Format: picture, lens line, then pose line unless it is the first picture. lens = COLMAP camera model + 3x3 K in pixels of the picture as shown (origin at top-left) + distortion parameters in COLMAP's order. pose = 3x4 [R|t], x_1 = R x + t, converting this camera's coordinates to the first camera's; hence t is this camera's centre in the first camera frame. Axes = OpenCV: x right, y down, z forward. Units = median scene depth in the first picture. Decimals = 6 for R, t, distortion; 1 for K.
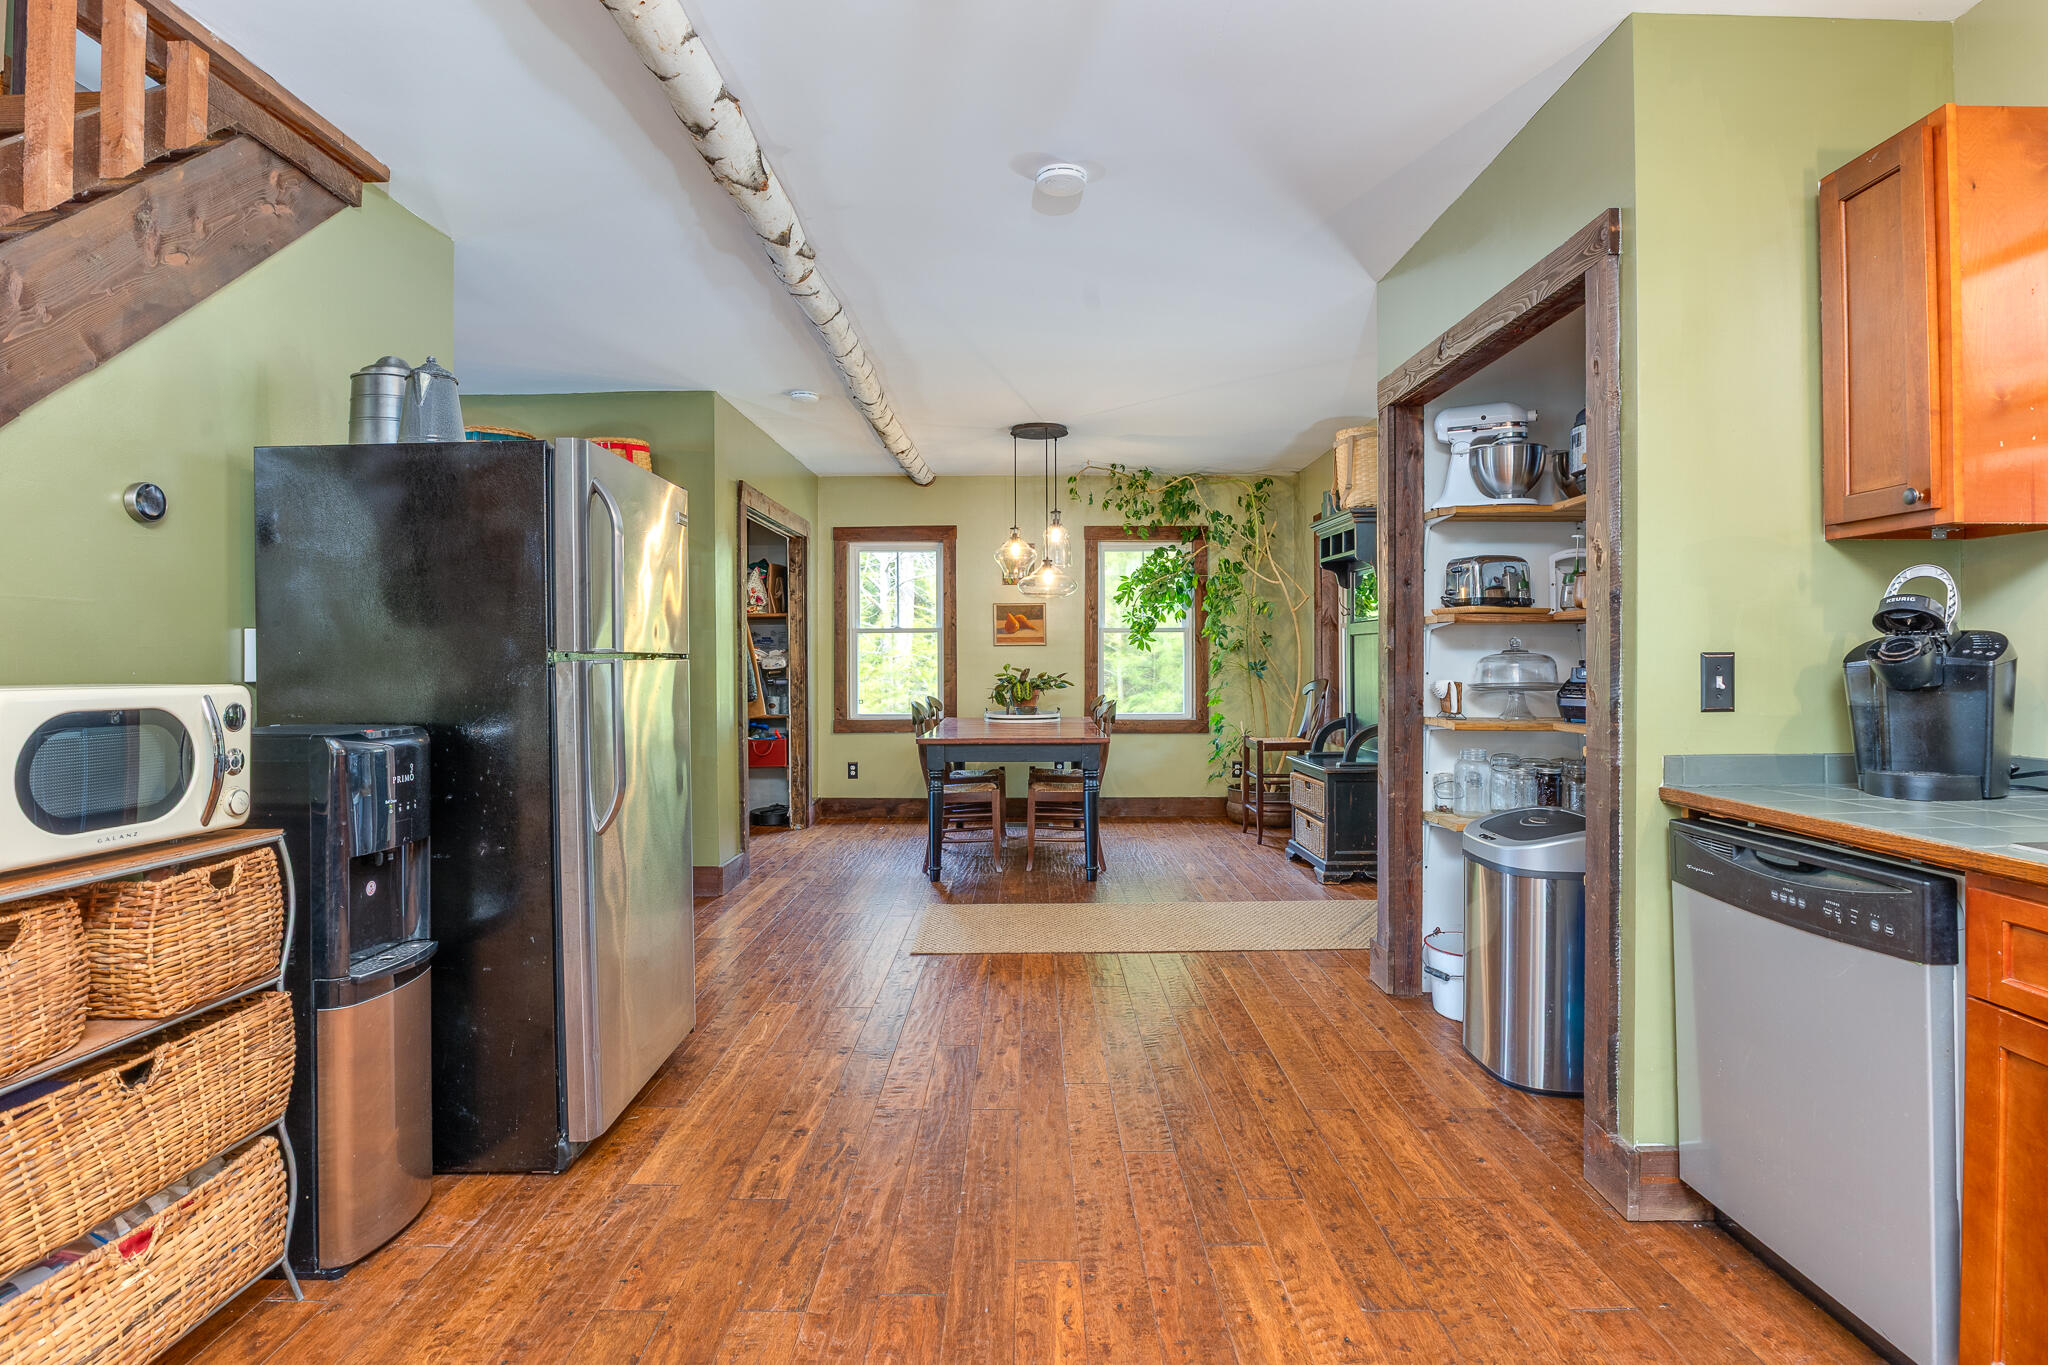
lens RADIAL K [[1005.4, 0, 1022.5], [0, 1005.4, 660.8], [0, 0, 1]] dist [-0.023535, -0.000593]
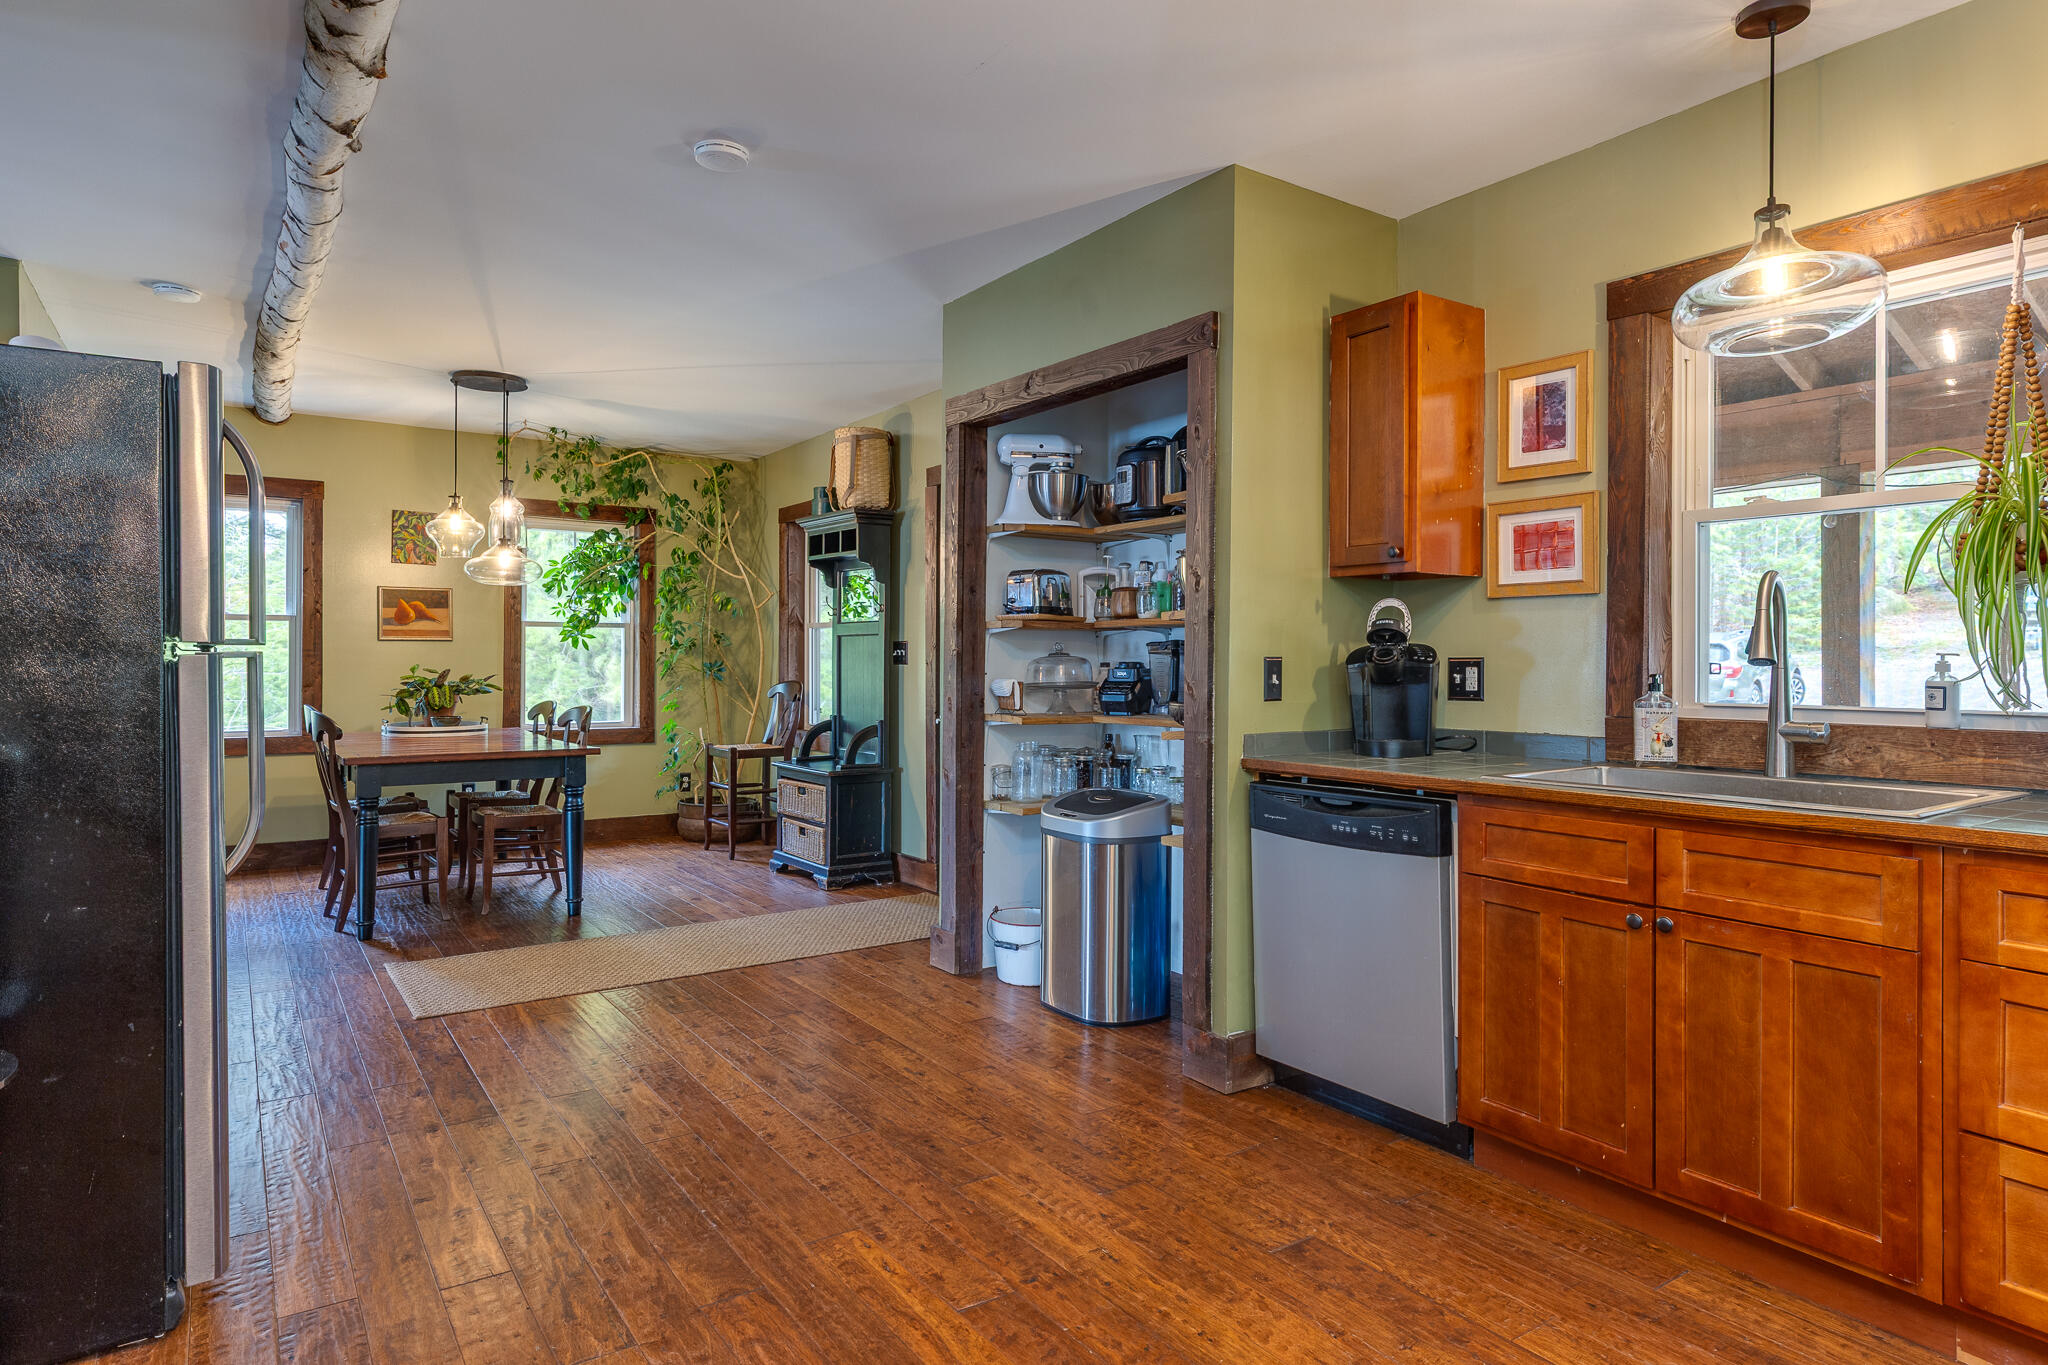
lens RADIAL K [[1163.1, 0, 1019.4], [0, 1163.1, 660.4], [0, 0, 1]] dist [0.013241, -0.003479]
pose [[0.824096, 0.007348, 0.566403, -0.209539], [-0.006132, 0.999973, -0.004052, 0.002170], [-0.566417, -0.000134, 0.824119, -0.046563]]
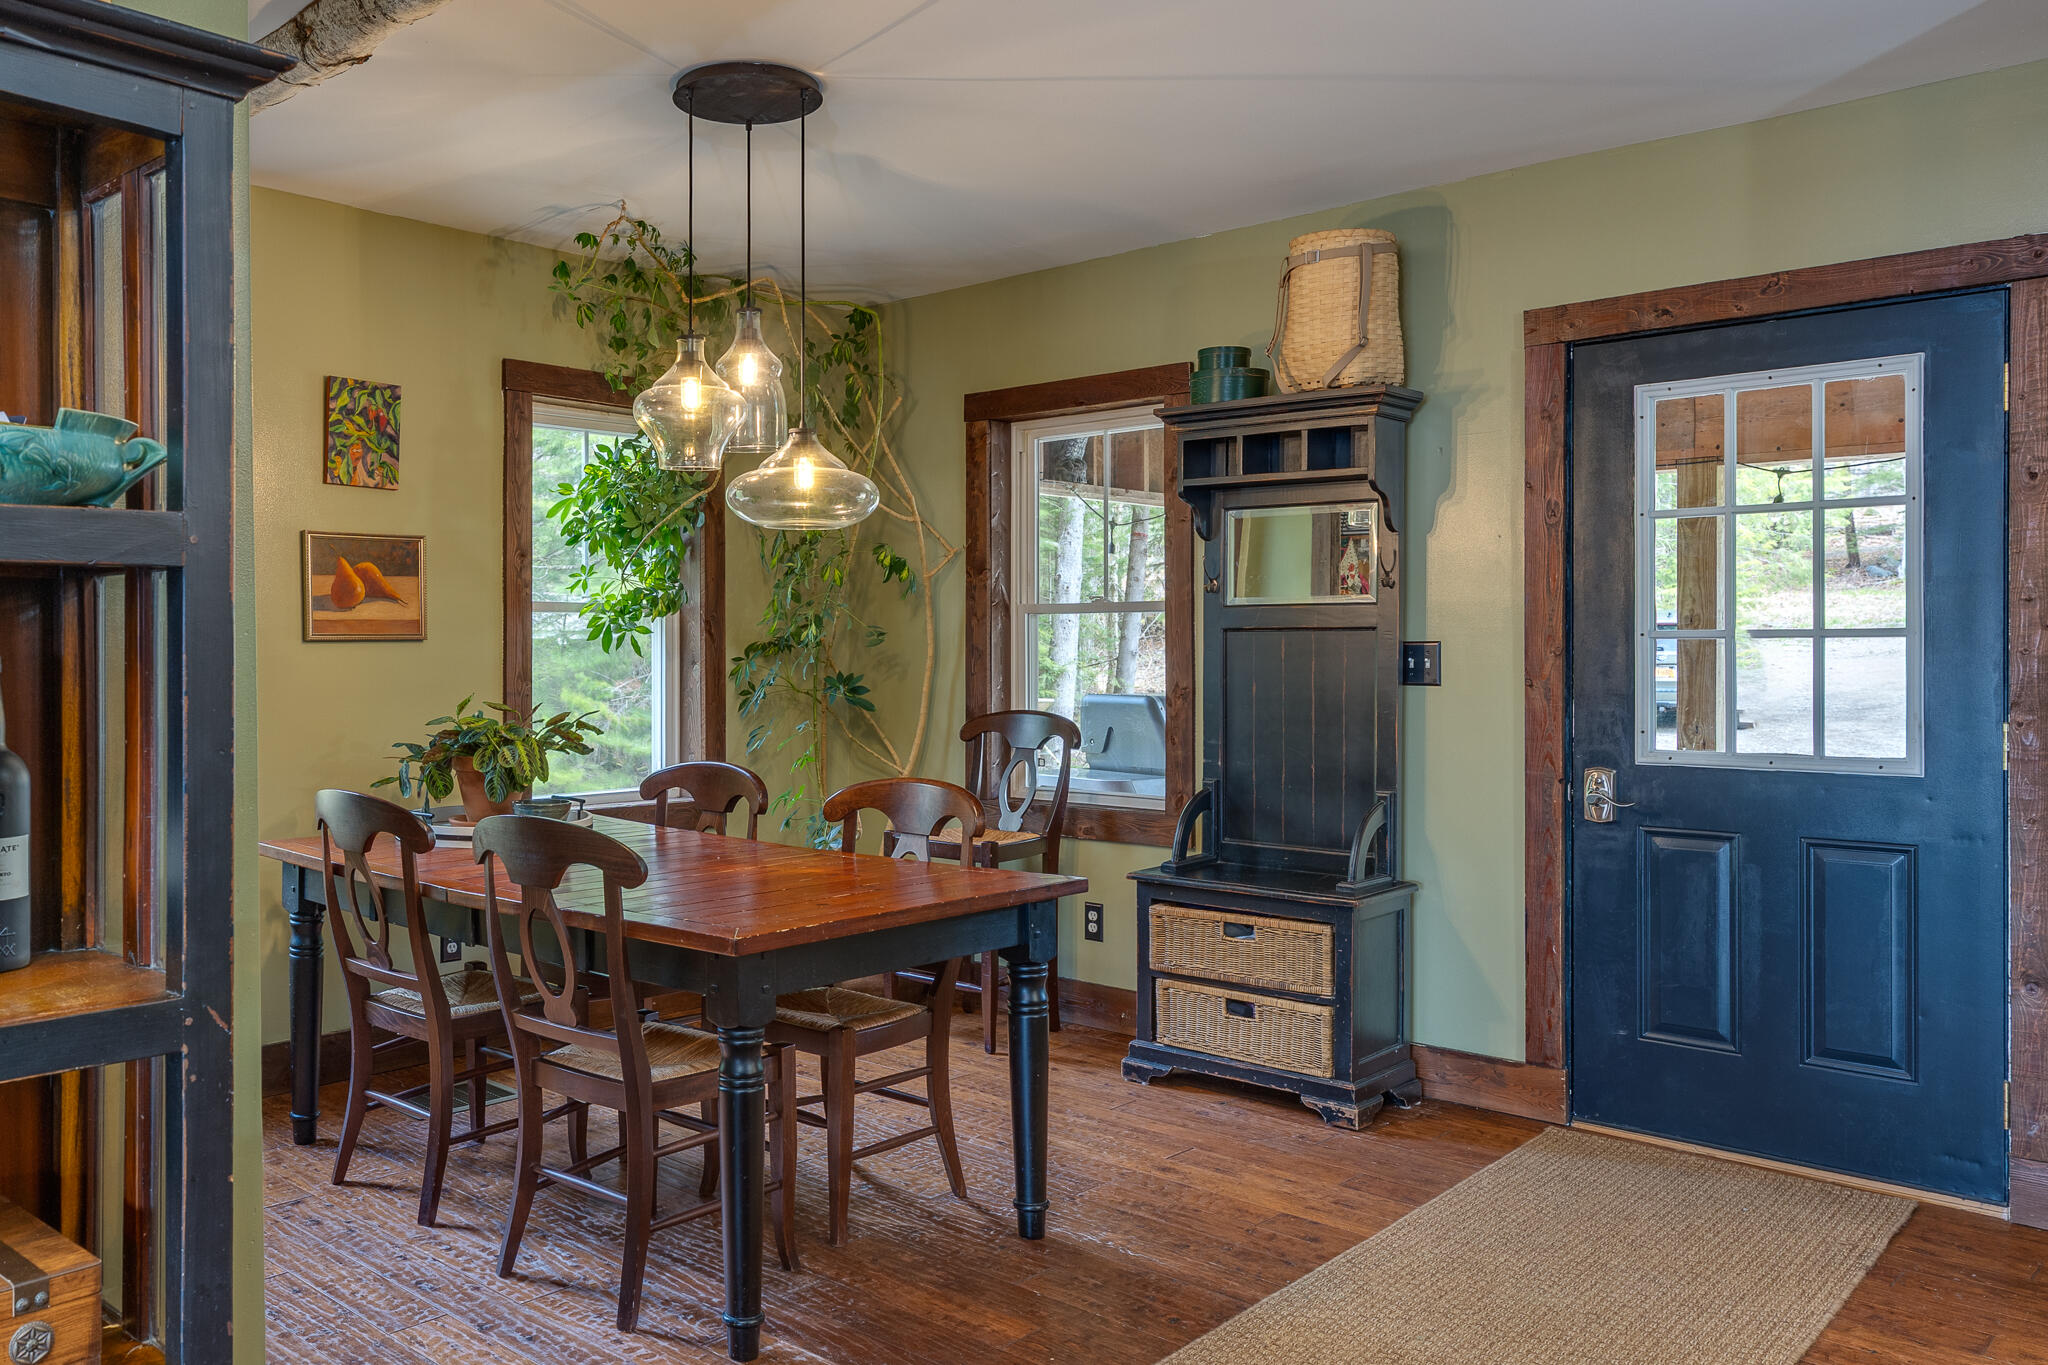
lens RADIAL K [[1587.5, 0, 794.7], [0, 1587.5, 655.3], [0, 0, 1]] dist [0.002712, 0.003640]
pose [[0.717262, -0.000041, 0.696803, -0.502951], [-0.000893, 0.999999, 0.000977, -0.016506], [-0.696803, -0.001323, 0.717262, 0.694277]]
